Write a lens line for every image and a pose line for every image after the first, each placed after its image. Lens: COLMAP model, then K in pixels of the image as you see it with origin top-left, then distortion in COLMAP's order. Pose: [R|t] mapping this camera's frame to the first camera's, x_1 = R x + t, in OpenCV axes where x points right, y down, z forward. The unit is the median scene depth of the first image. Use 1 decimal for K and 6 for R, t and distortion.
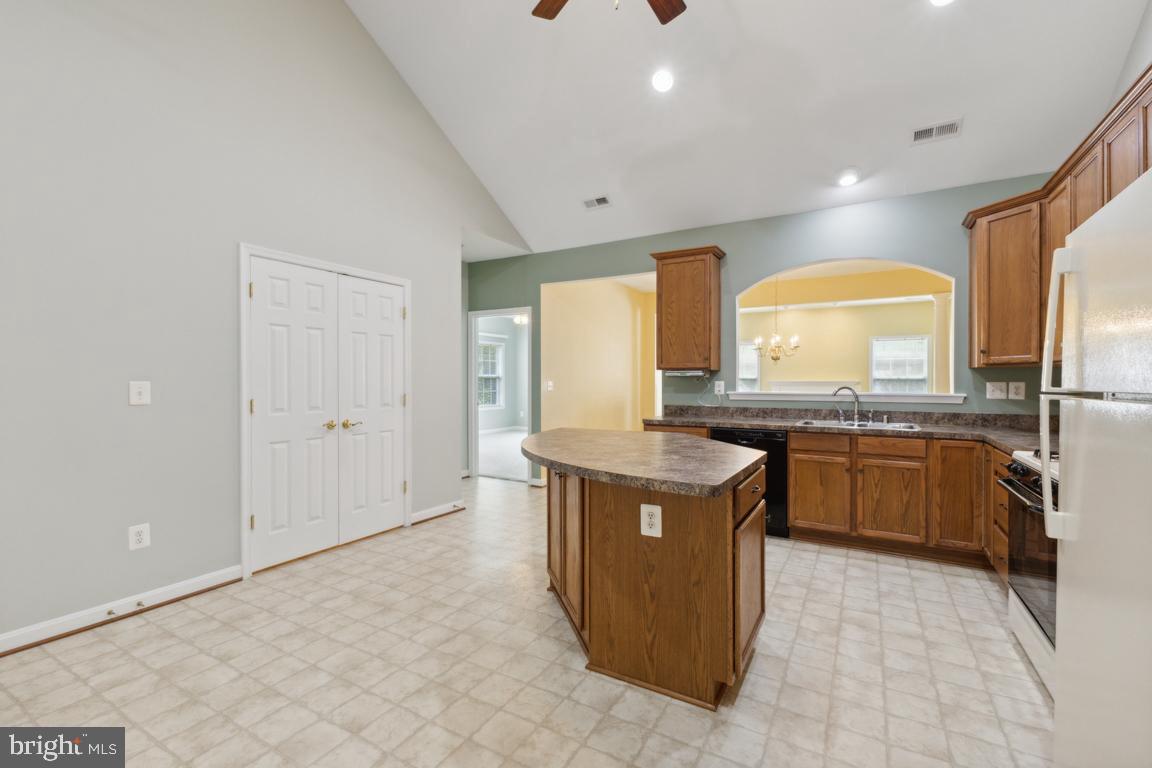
lens RADIAL K [[498.5, 0, 579.1], [0, 498.5, 381.7], [0, 0, 1]] dist [0.012141, -0.002604]
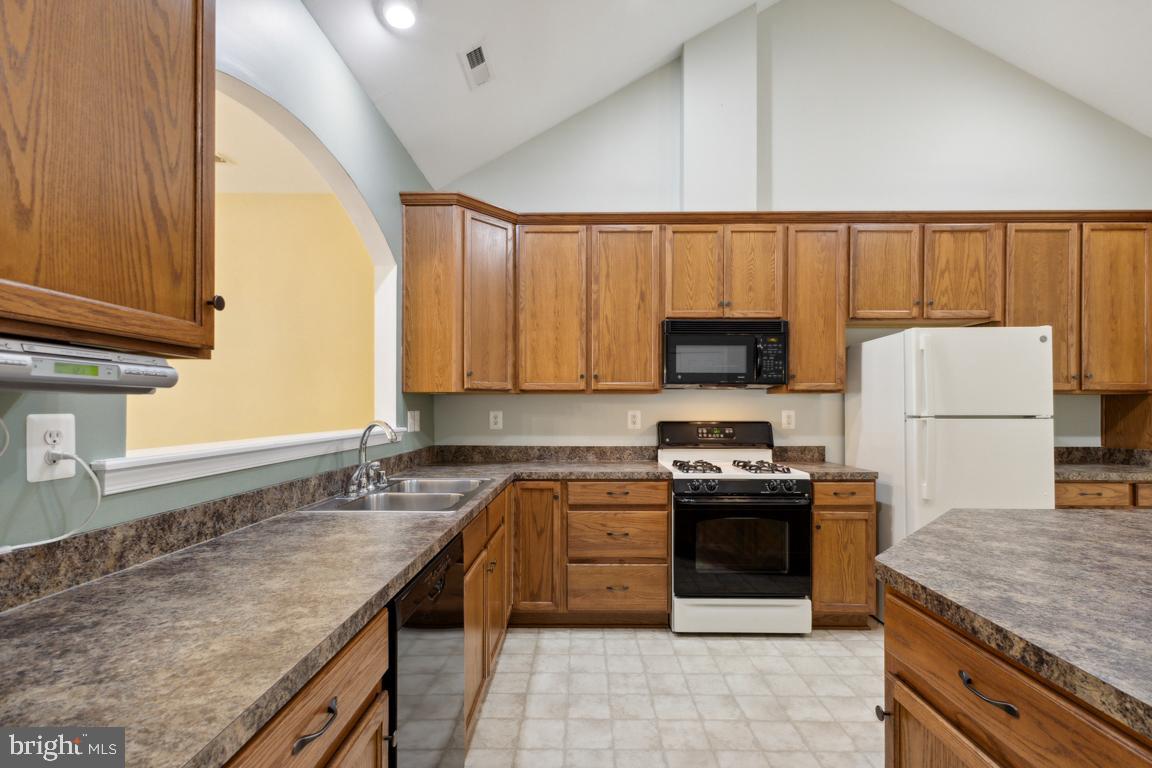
lens RADIAL K [[498.5, 0, 585.7], [0, 498.5, 406.9], [0, 0, 1]] dist [0.012141, -0.002604]
pose [[-0.489716, 0.001188, 0.871881, 0.003440], [0.000936, 0.999999, -0.000837, -0.004073], [-0.871881, 0.000406, -0.489717, 1.143638]]
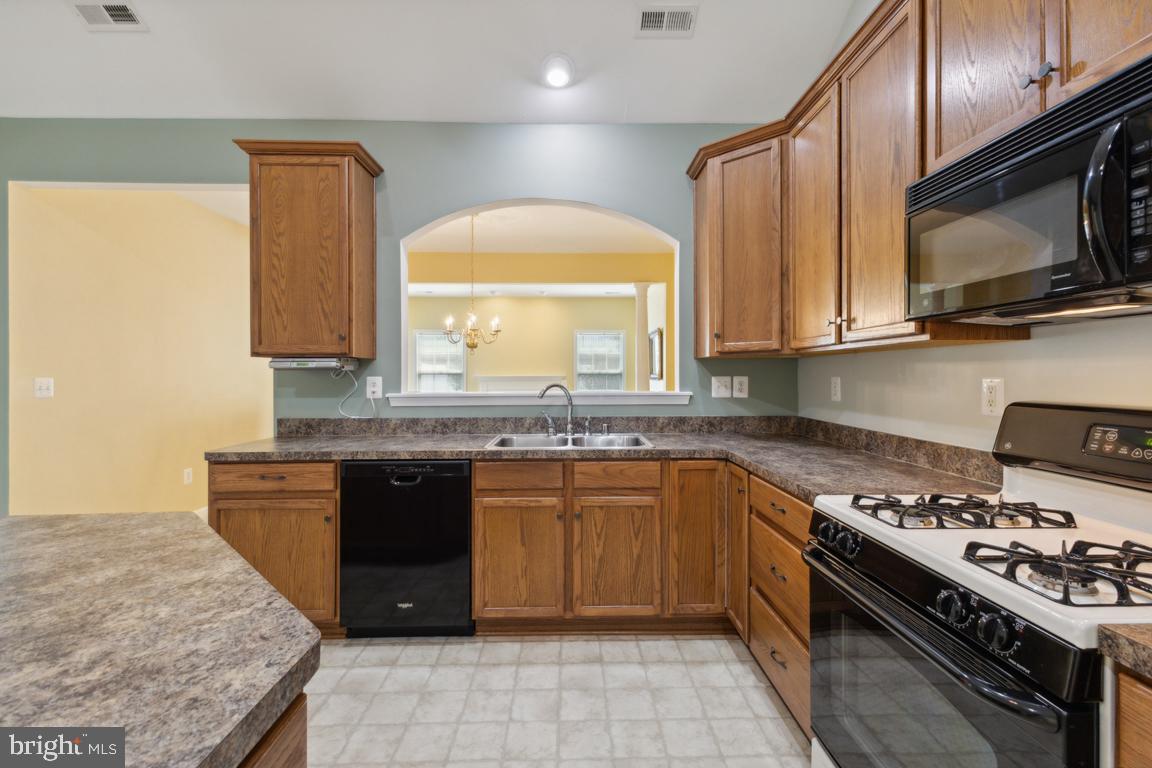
lens RADIAL K [[498.5, 0, 581.8], [0, 498.5, 374.8], [0, 0, 1]] dist [0.012141, -0.002604]
pose [[0.852726, -0.002438, 0.522353, 0.226020], [0.004759, 0.999984, -0.003101, -0.000216], [-0.522337, 0.005130, 0.852724, 0.437026]]
